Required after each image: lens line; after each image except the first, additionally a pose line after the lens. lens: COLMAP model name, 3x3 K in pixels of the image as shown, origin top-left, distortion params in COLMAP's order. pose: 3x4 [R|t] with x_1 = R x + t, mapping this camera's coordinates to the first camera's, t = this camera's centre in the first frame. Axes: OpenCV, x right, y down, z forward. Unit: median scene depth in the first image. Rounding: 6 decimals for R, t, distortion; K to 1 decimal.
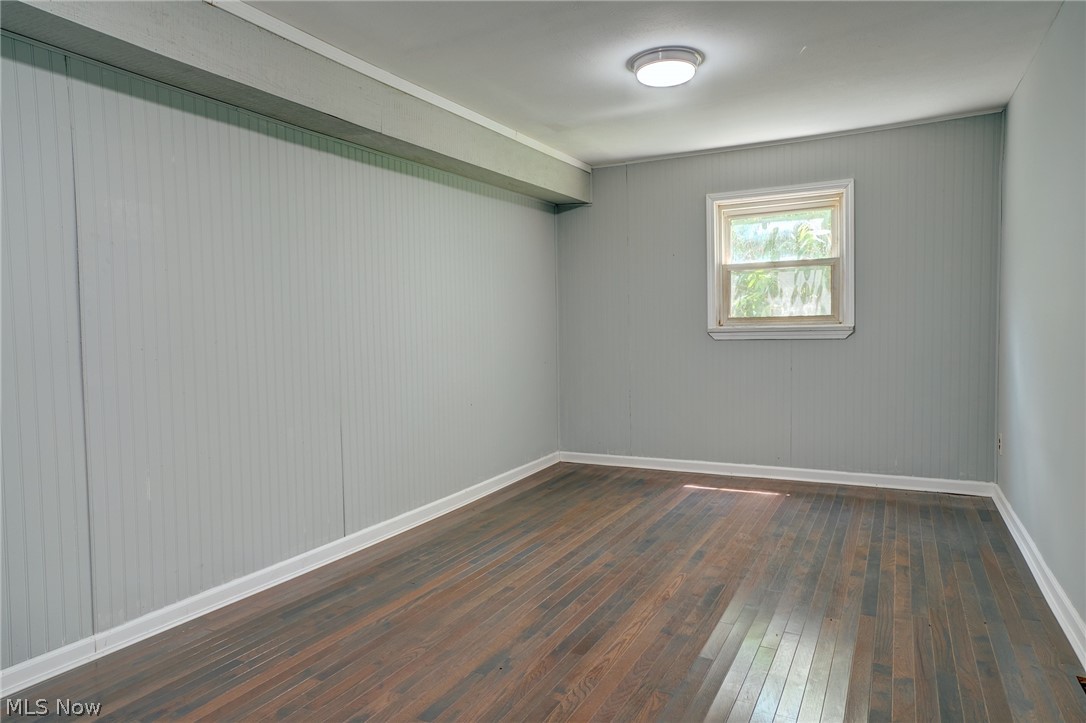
lens RADIAL K [[651.0, 0, 560.4], [0, 651.0, 361.9], [0, 0, 1]] dist [-0.016563, 0.012590]
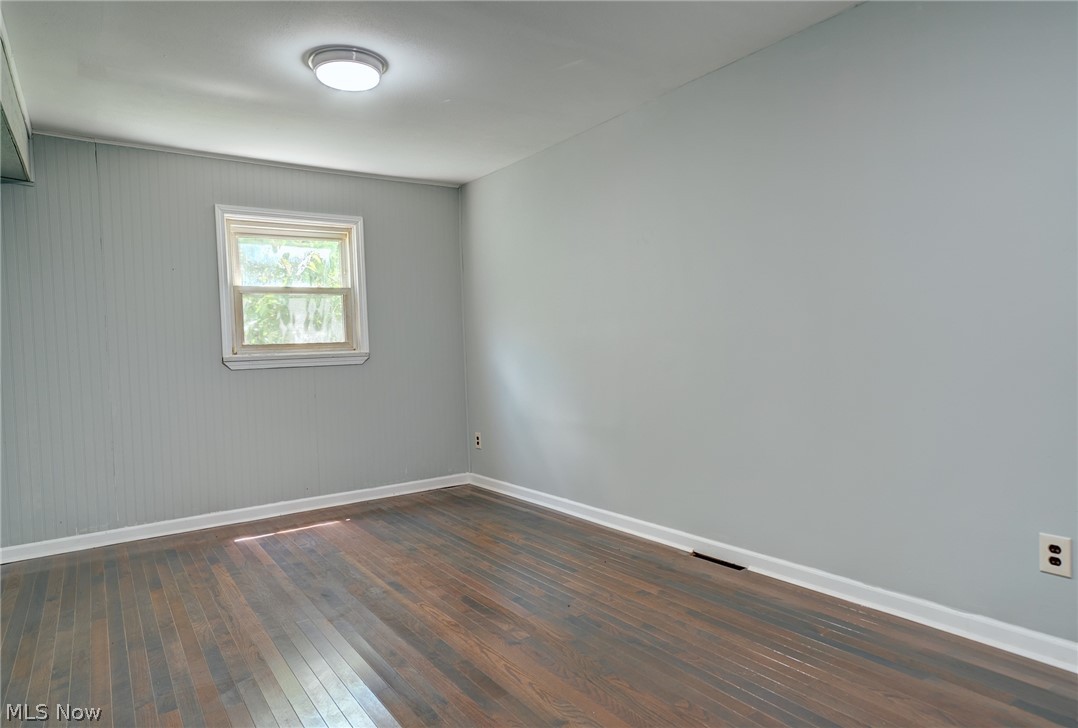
lens RADIAL K [[646.2, 0, 537.3], [0, 646.2, 370.4], [0, 0, 1]] dist [-0.016563, 0.012590]
pose [[0.468534, -0.030685, 0.882912, -0.367744], [0.067837, 0.997696, -0.001325, -0.004328], [-0.880837, 0.060514, 0.469536, 0.244262]]
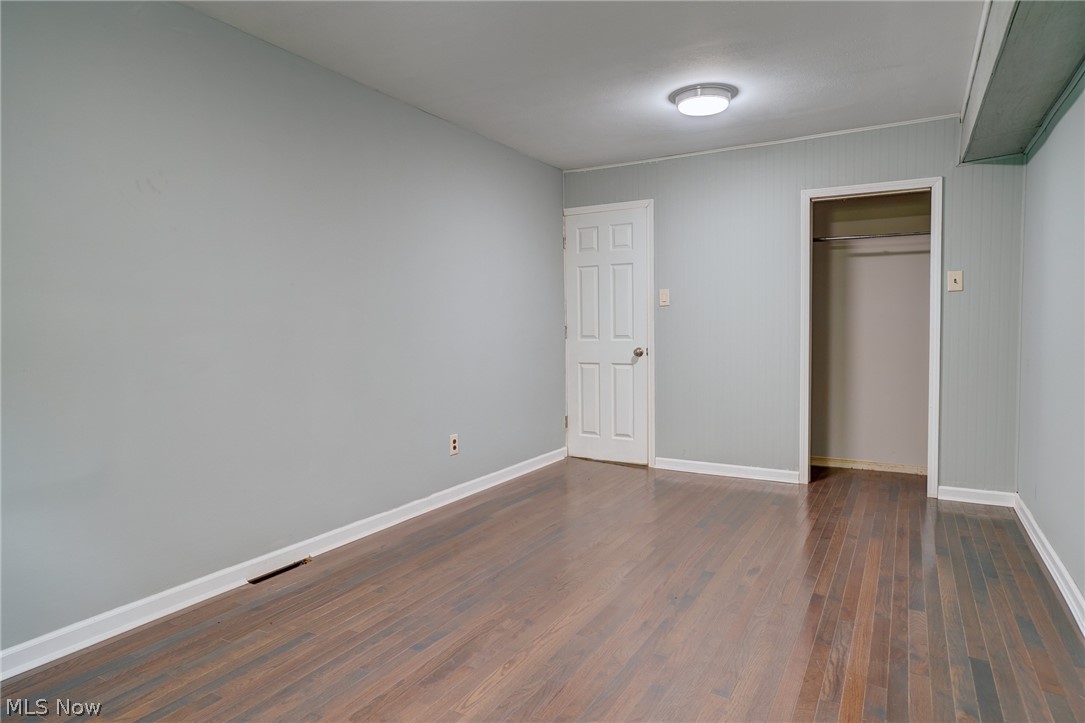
lens RADIAL K [[650.4, 0, 541.2], [0, 650.4, 352.1], [0, 0, 1]] dist [-0.016563, 0.012590]
pose [[-0.998695, 0.029419, 0.041749, 0.046709], [0.032762, 0.996113, 0.081771, -0.048353], [-0.039181, 0.083032, -0.995776, 1.041462]]
